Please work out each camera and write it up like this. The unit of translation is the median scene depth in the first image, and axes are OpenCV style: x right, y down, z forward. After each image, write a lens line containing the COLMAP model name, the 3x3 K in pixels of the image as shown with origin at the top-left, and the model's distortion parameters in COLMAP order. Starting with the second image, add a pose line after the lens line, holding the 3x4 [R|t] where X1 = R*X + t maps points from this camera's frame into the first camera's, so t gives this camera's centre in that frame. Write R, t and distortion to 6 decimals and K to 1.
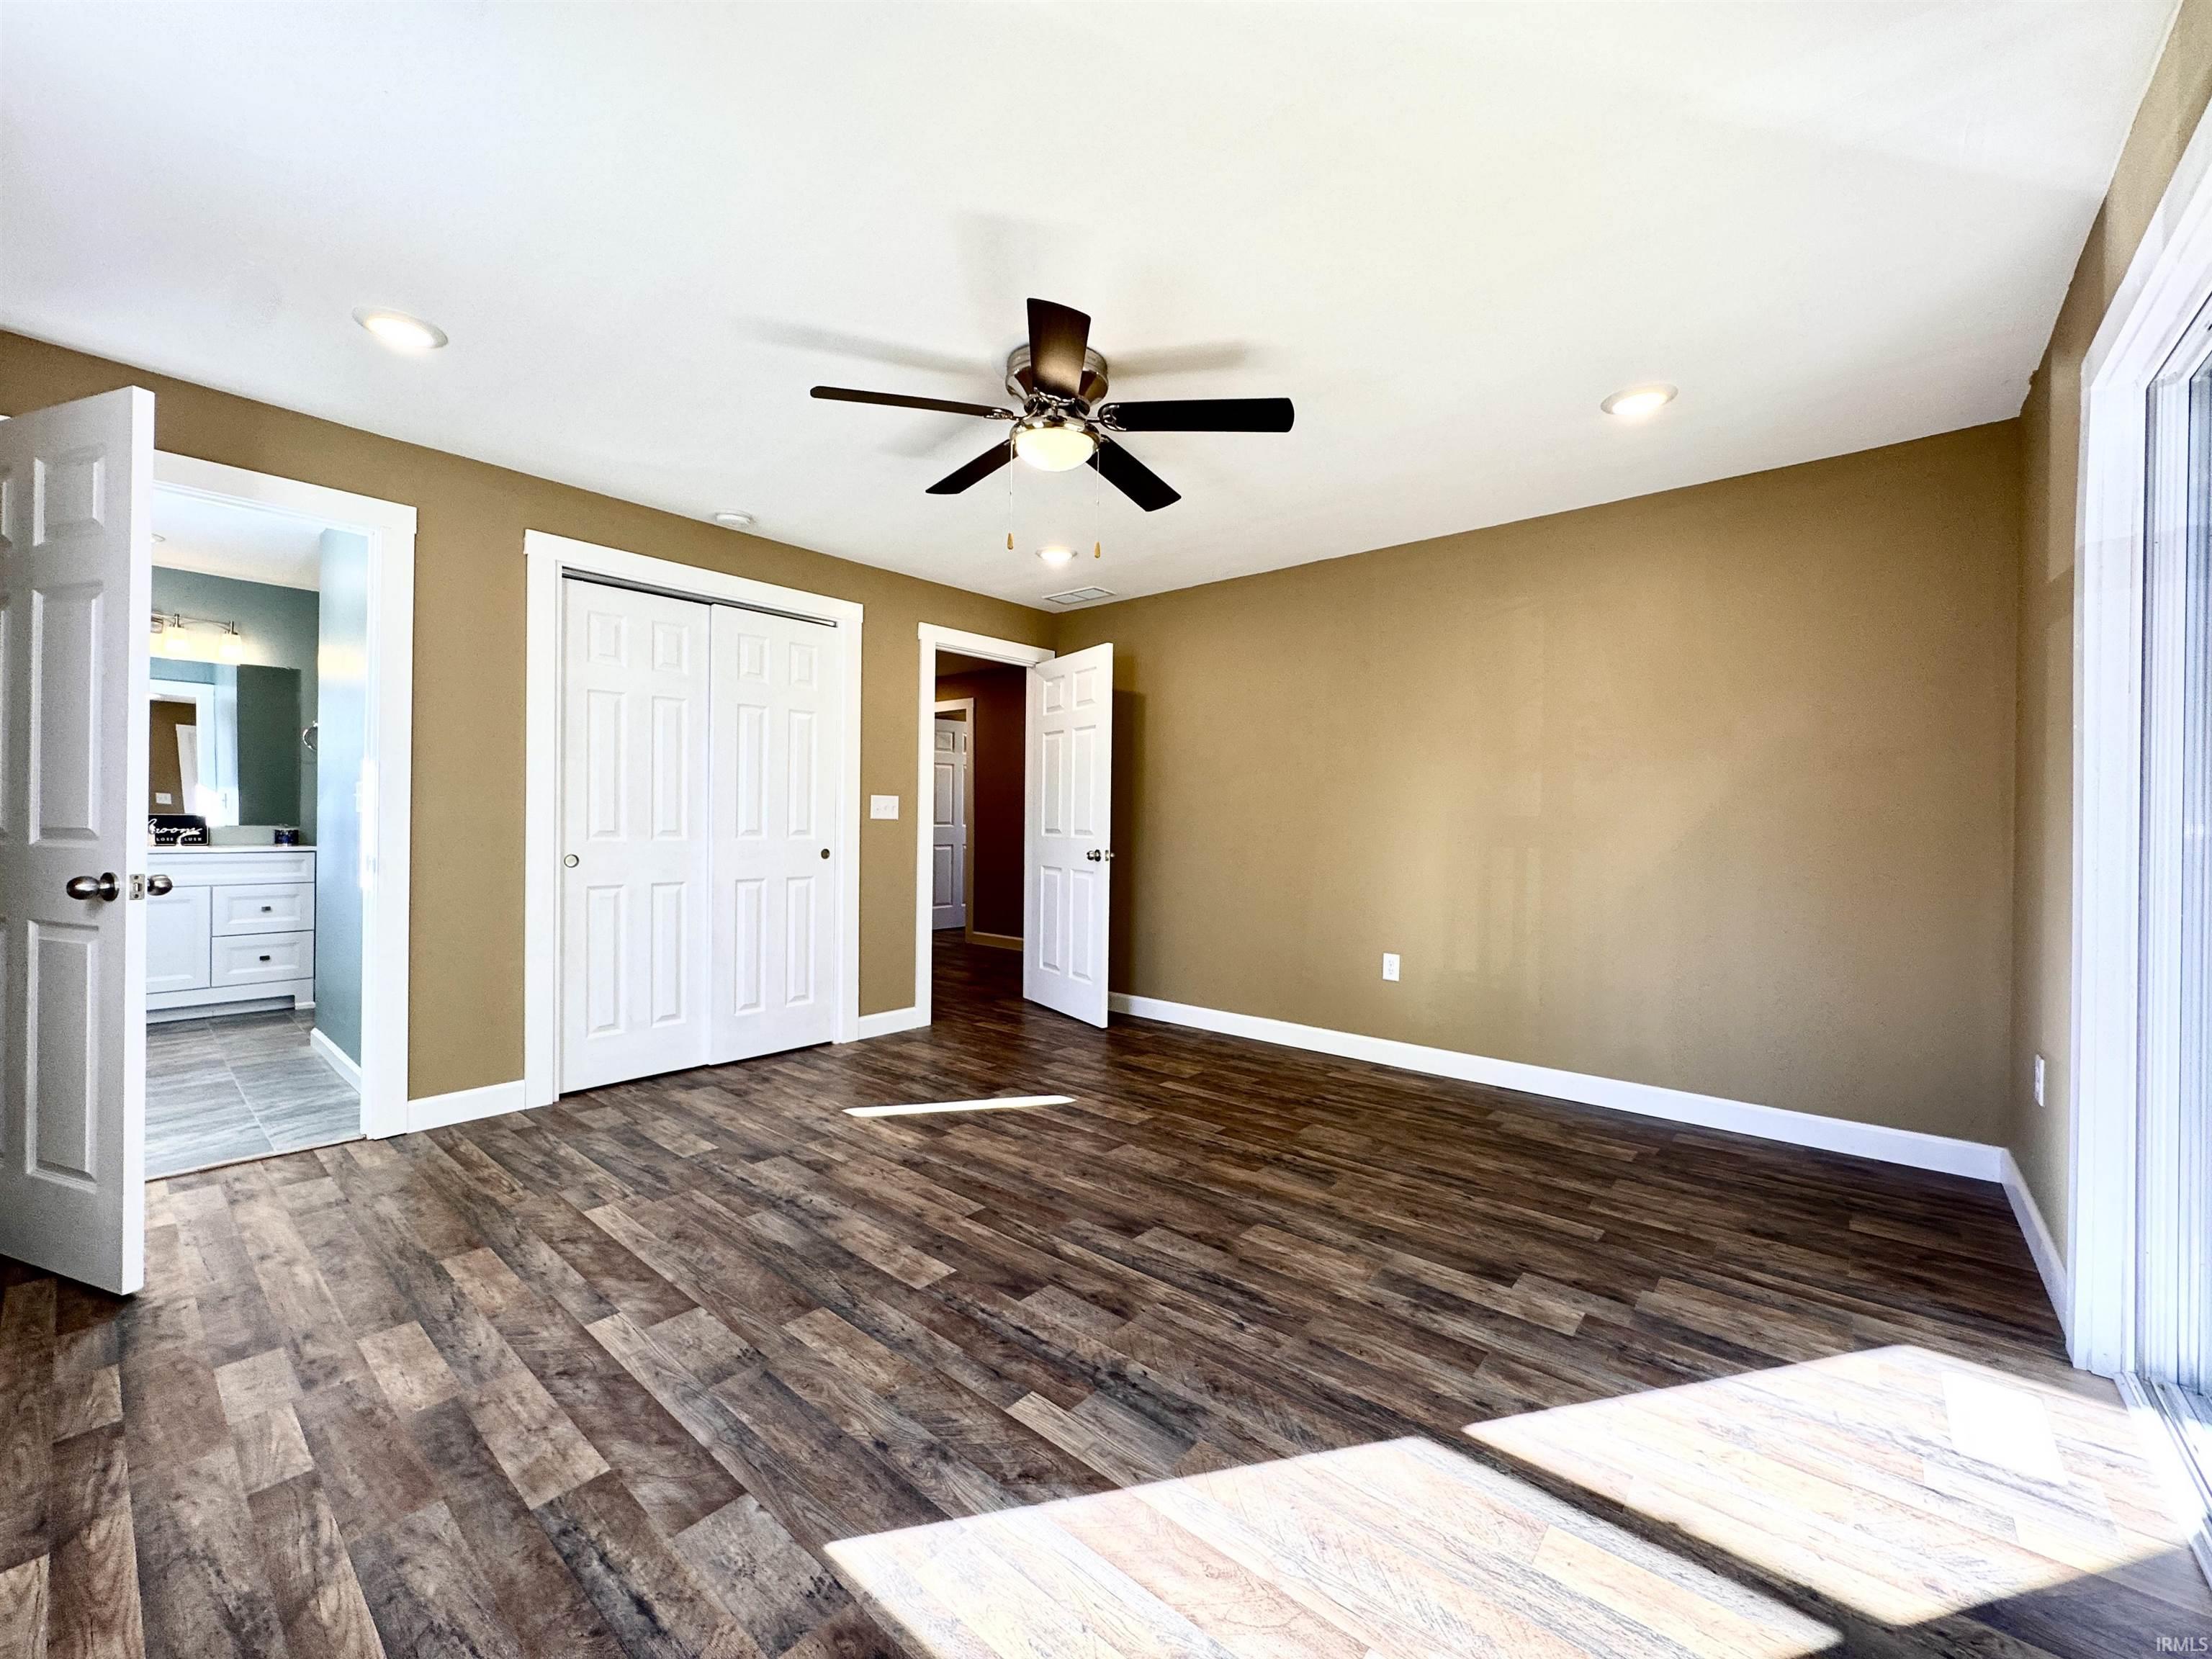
lens RADIAL K [[885.8, 0, 1098.2], [0, 885.8, 819.7], [0, 0, 1]] dist [0.001746, -0.000050]
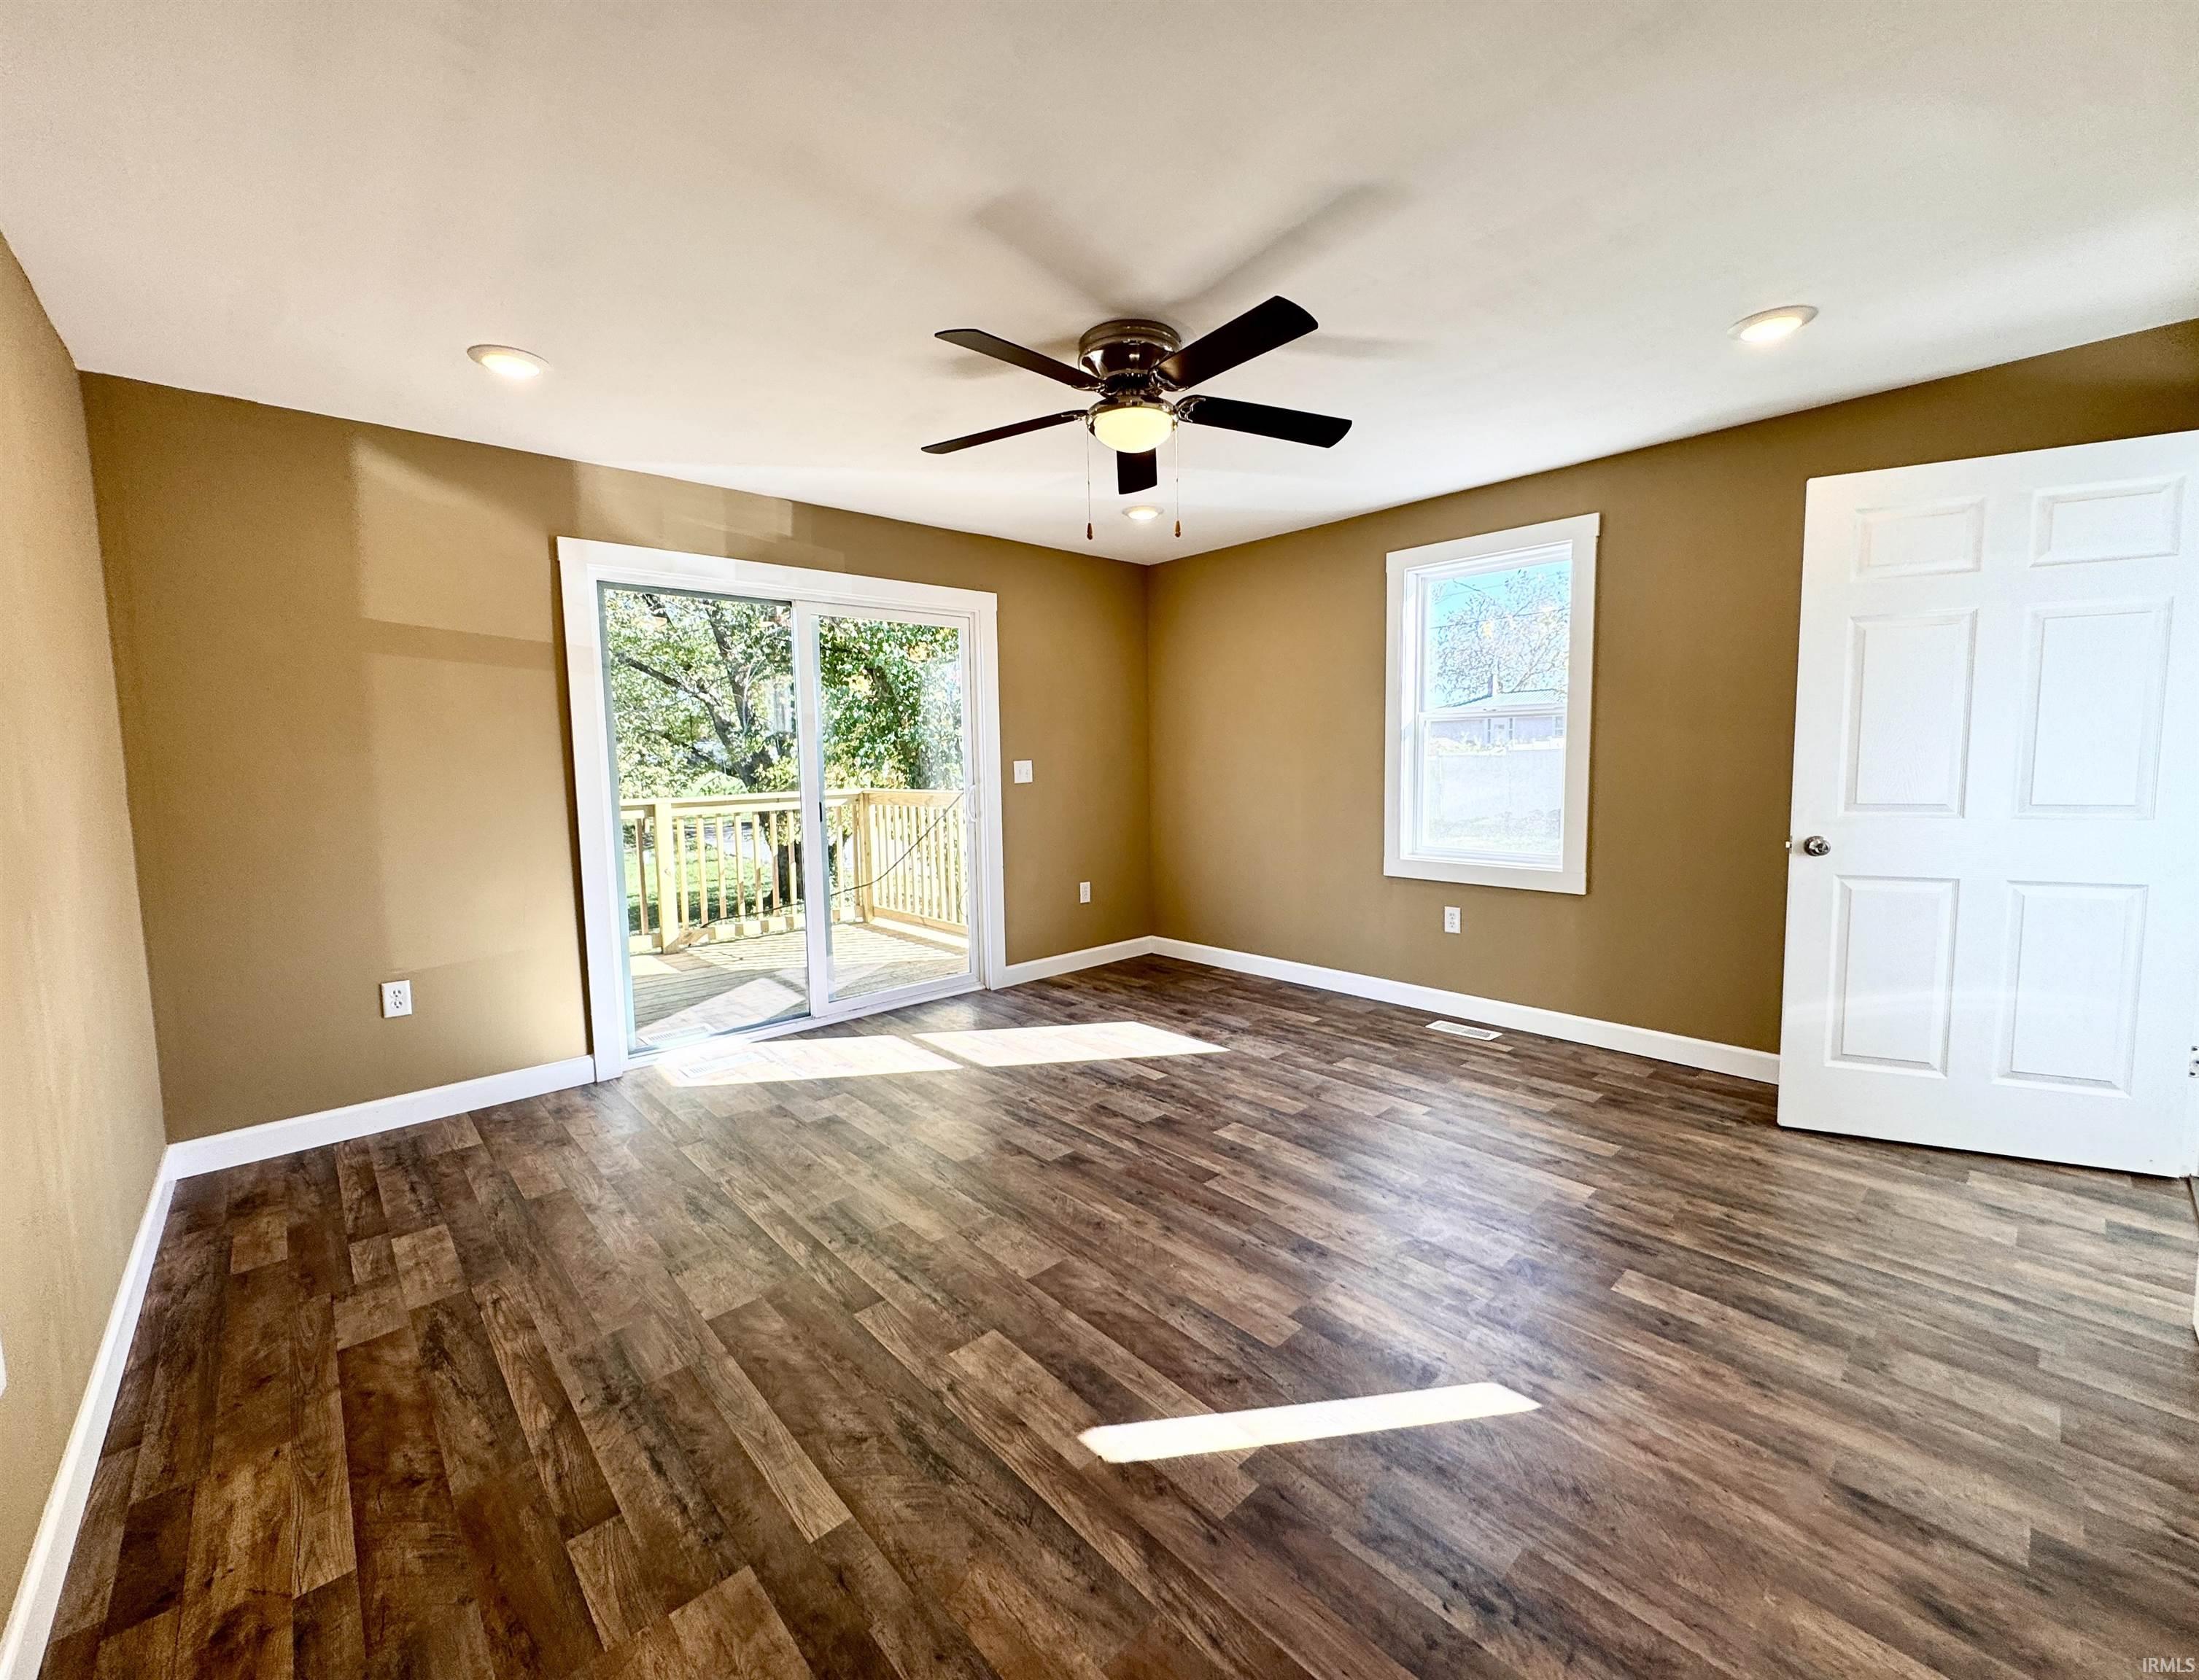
lens RADIAL K [[875.7, 0, 1113.8], [0, 875.7, 838.3], [0, 0, 1]] dist [0.016652, 0.000136]
pose [[-0.993702, -0.004278, 0.111974, -0.142755], [0.006897, 0.995042, 0.099216, -0.067084], [-0.111843, 0.099363, -0.988746, 2.078889]]
